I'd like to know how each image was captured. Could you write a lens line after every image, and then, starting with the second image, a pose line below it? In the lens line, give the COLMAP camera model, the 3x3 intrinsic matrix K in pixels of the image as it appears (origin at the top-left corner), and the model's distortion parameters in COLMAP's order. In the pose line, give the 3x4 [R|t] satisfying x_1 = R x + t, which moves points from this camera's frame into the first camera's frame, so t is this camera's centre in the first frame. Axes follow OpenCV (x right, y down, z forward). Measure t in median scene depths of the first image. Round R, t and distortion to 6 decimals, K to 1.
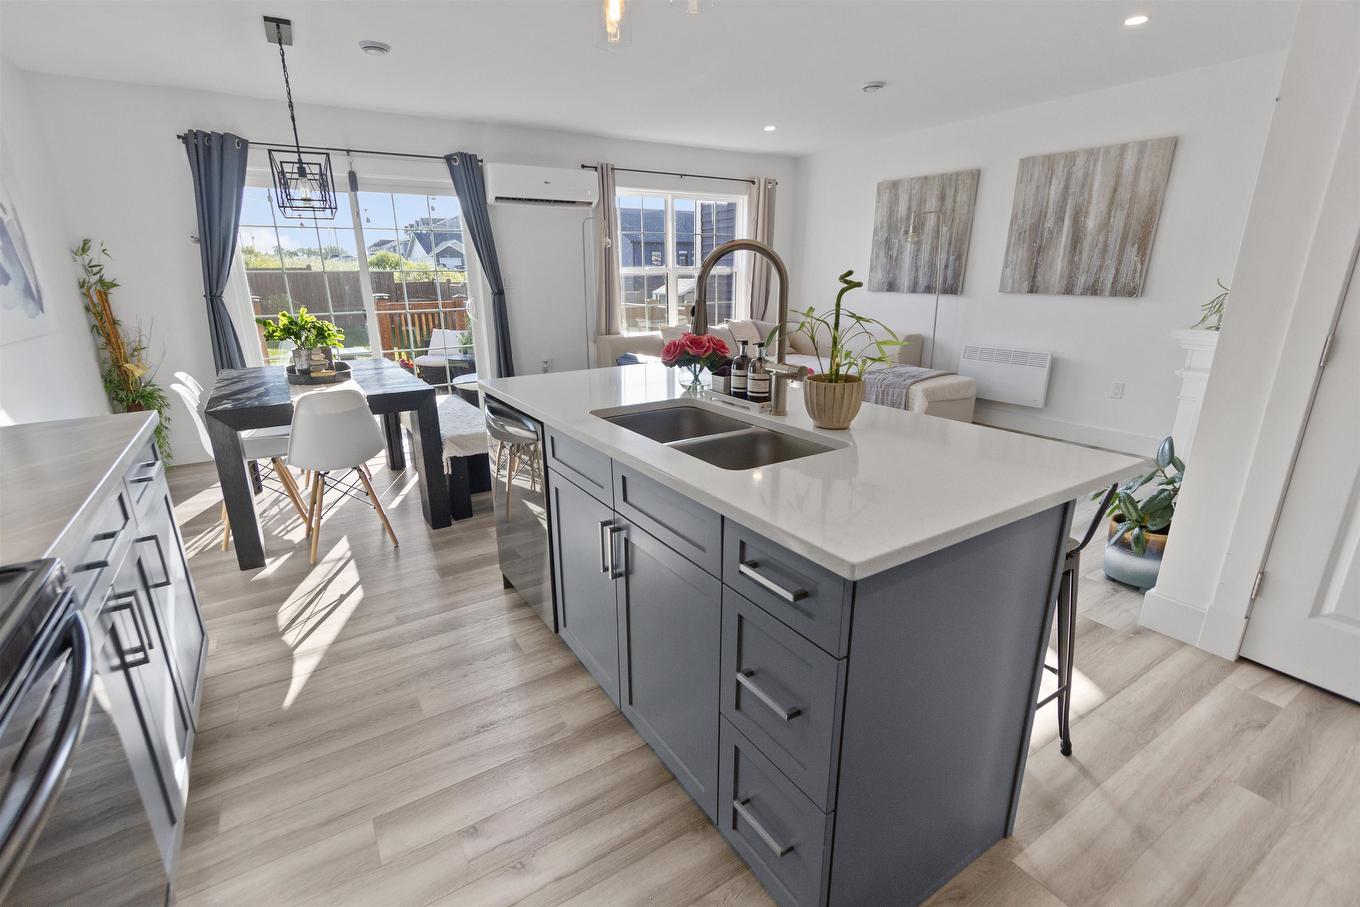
lens RADIAL K [[615.6, 0, 664.4], [0, 615.6, 457.3], [0, 0, 1]] dist [0.013157, -0.006743]
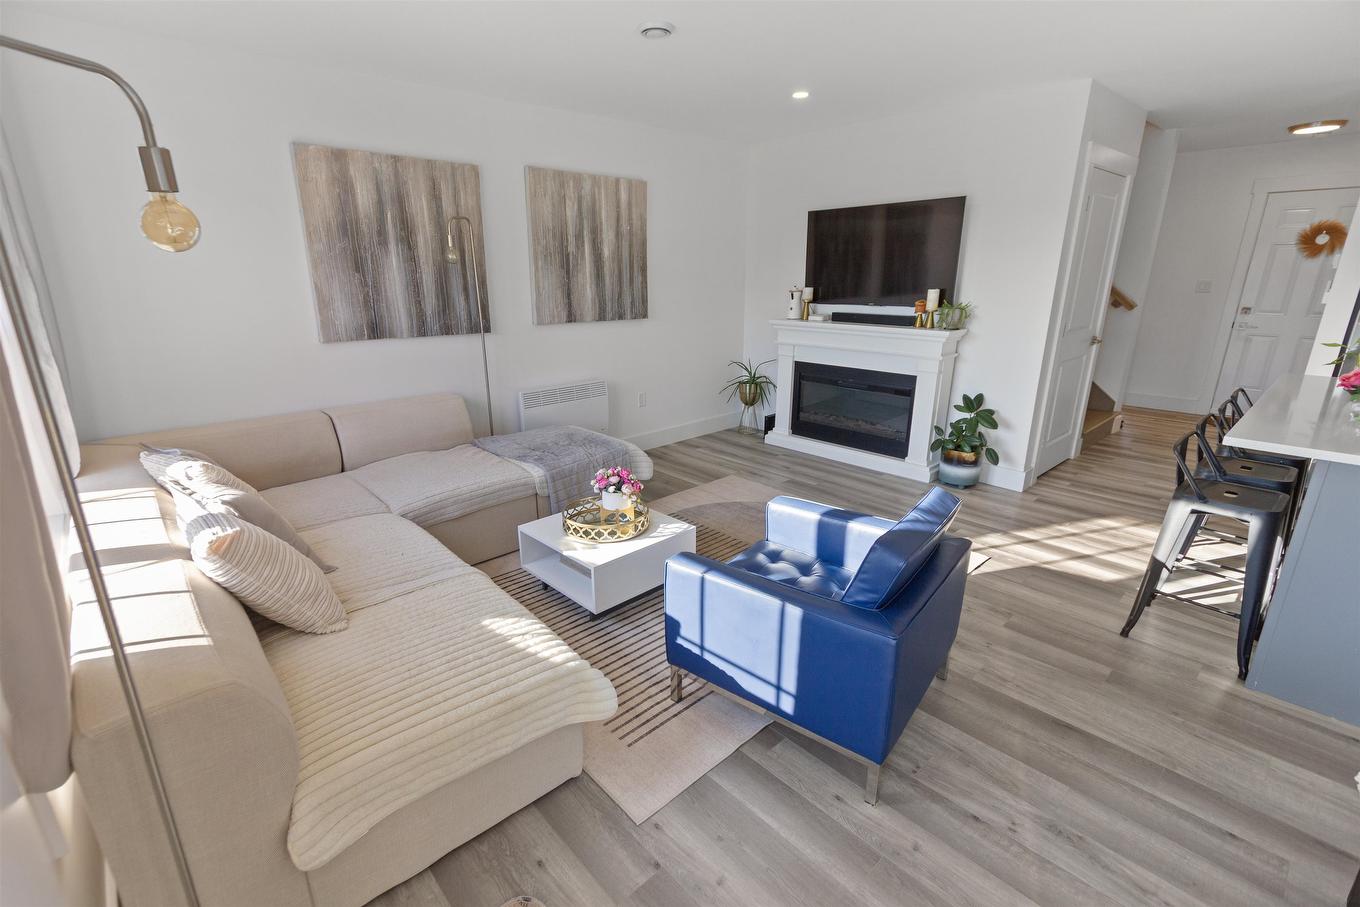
lens RADIAL K [[615.6, 0, 664.4], [0, 615.6, 457.3], [0, 0, 1]] dist [0.013157, -0.006743]
pose [[-0.177072, -0.281845, 0.942979, -0.378422], [0.289625, 0.900772, 0.323615, -0.372848], [-0.940618, 0.330413, -0.077872, 1.102179]]
